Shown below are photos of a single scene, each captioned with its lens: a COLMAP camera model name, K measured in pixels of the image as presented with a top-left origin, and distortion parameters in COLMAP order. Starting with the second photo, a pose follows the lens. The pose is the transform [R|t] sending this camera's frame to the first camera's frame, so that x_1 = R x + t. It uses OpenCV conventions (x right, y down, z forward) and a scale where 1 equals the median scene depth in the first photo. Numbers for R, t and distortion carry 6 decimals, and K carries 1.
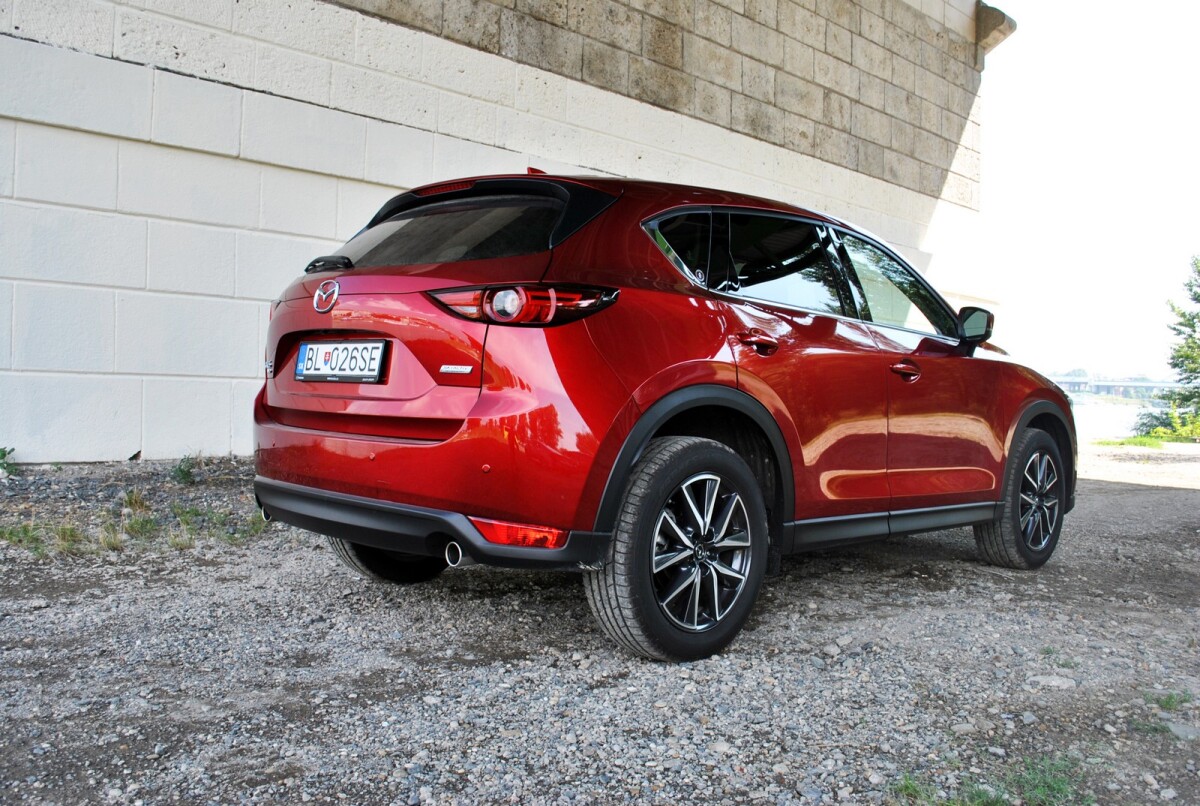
lens RADIAL K [[1045.5, 0, 600.0], [0, 1045.5, 403.0], [0, 0, 1]] dist [-0.078446, 0.014029]
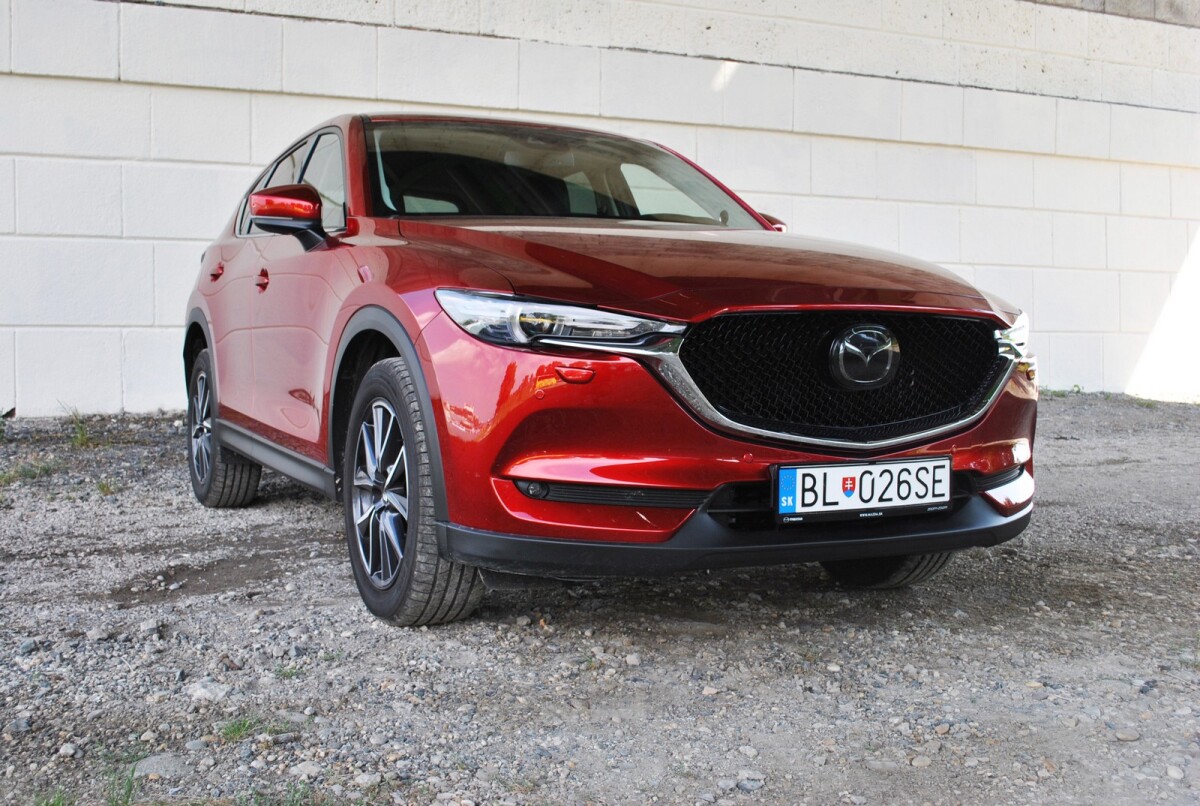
lens RADIAL K [[1287.2, 0, 600.0], [0, 1287.2, 403.0], [0, 0, 1]] dist [-0.059081, 0.018947]
pose [[0.935139, -0.010814, -0.354116, 0.645226], [0.022778, 0.999301, 0.029633, 0.028272], [0.353548, -0.035777, 0.934732, 0.157130]]
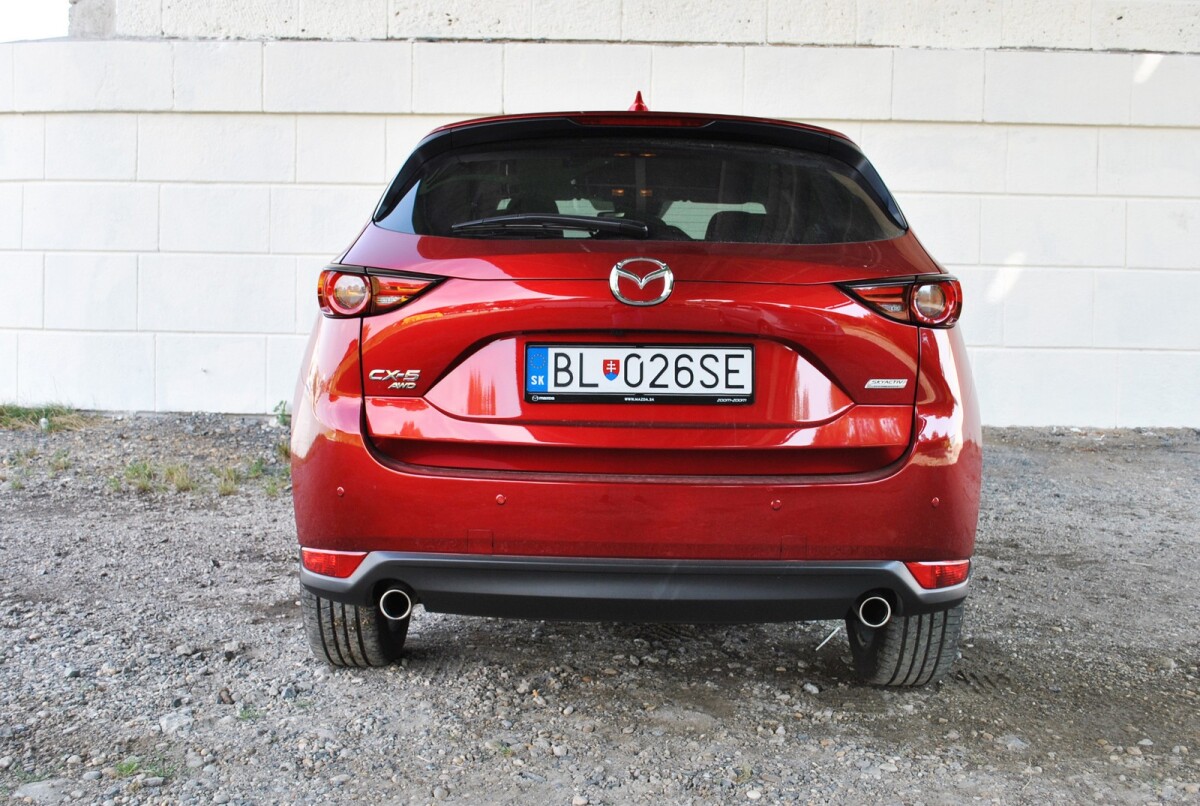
lens RADIAL K [[1254.3, 0, 600.0], [0, 1254.3, 403.0], [0, 0, 1]] dist [-0.062898, 0.005933]
pose [[0.694359, 0.032632, -0.718888, 0.876222], [-0.003153, 0.999100, 0.042307, -0.019645], [0.719621, -0.027110, 0.693837, 0.346509]]
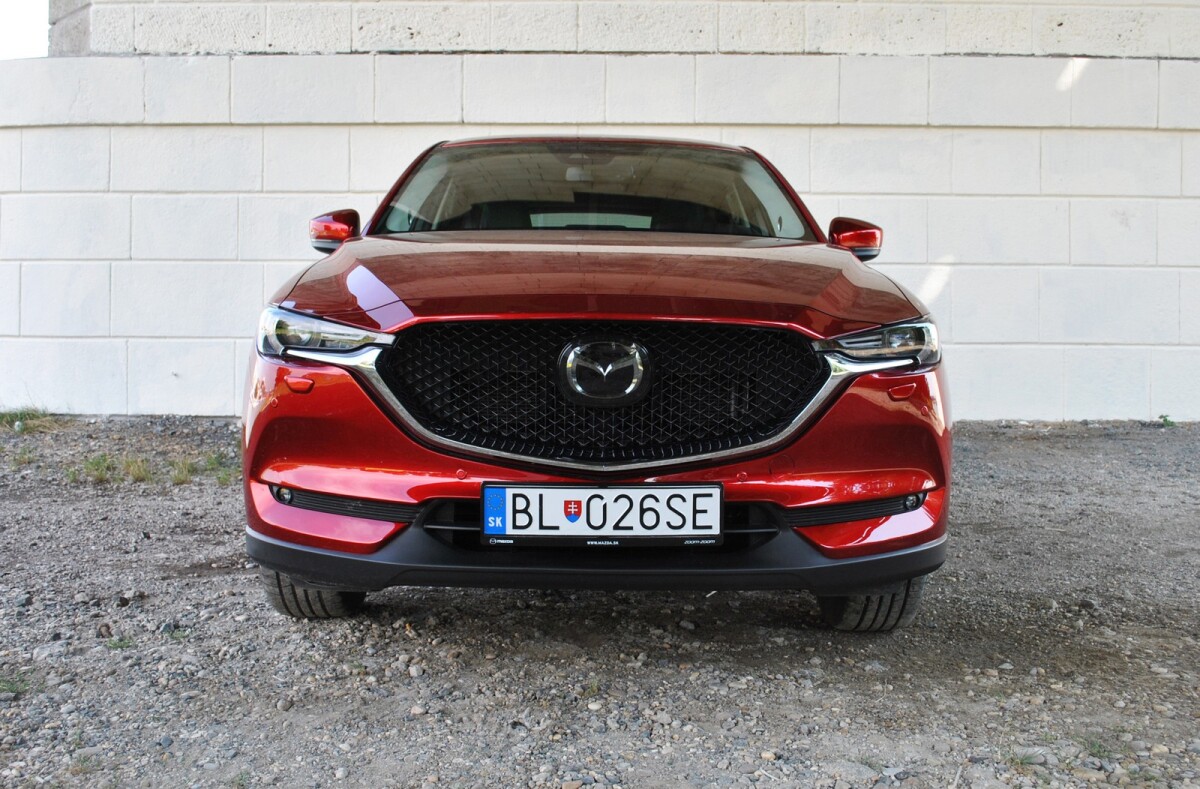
lens RADIAL K [[1220.9, 0, 614.0], [0, 1220.9, 407.9], [0, 0, 1]] dist [-0.073669, 0.023618]
pose [[0.695742, 0.008087, -0.718246, 0.928573], [0.006959, 0.999814, 0.017999, 0.034150], [0.718258, -0.017521, 0.695556, 0.404436]]
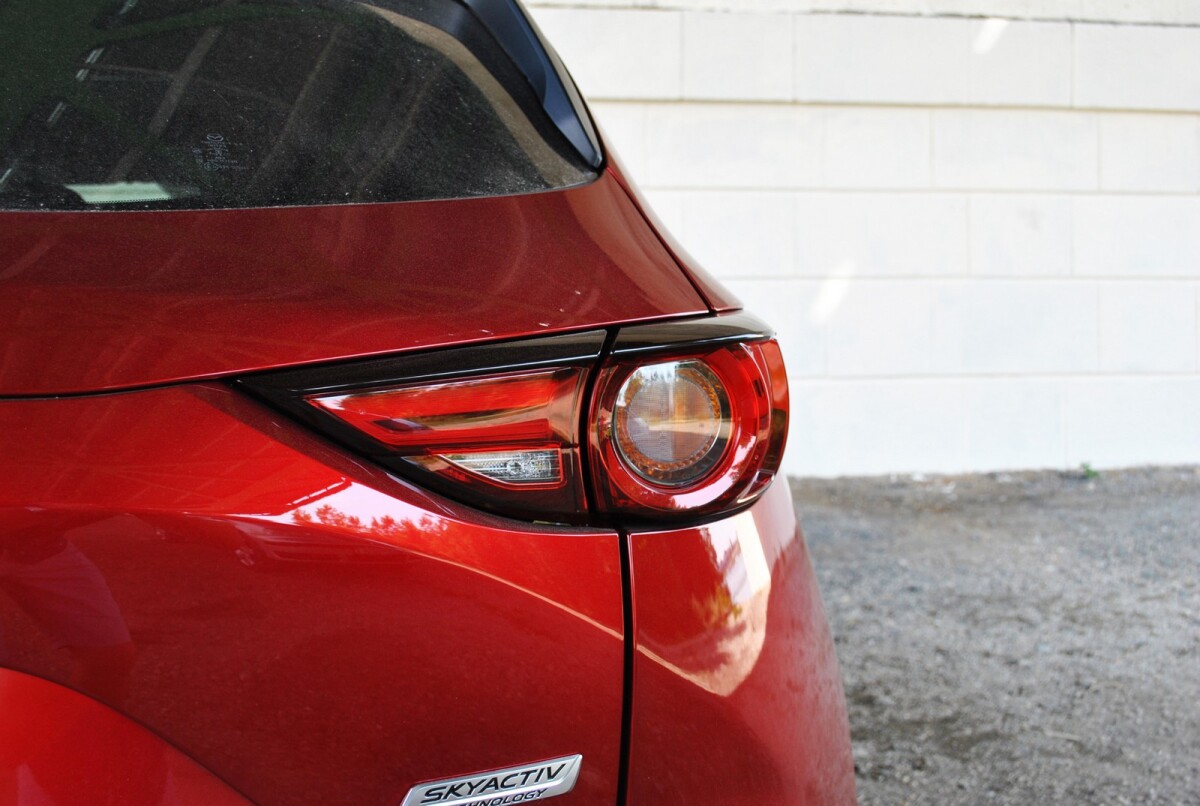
lens RADIAL K [[1206.6, 0, 600.0], [0, 1206.6, 403.0], [0, 0, 1]] dist [-0.061706, 0.005964]
pose [[0.785690, 0.000664, -0.618620, 0.645322], [0.025114, 0.999141, 0.032968, -0.050887], [0.618110, -0.041439, 0.784998, 0.745264]]
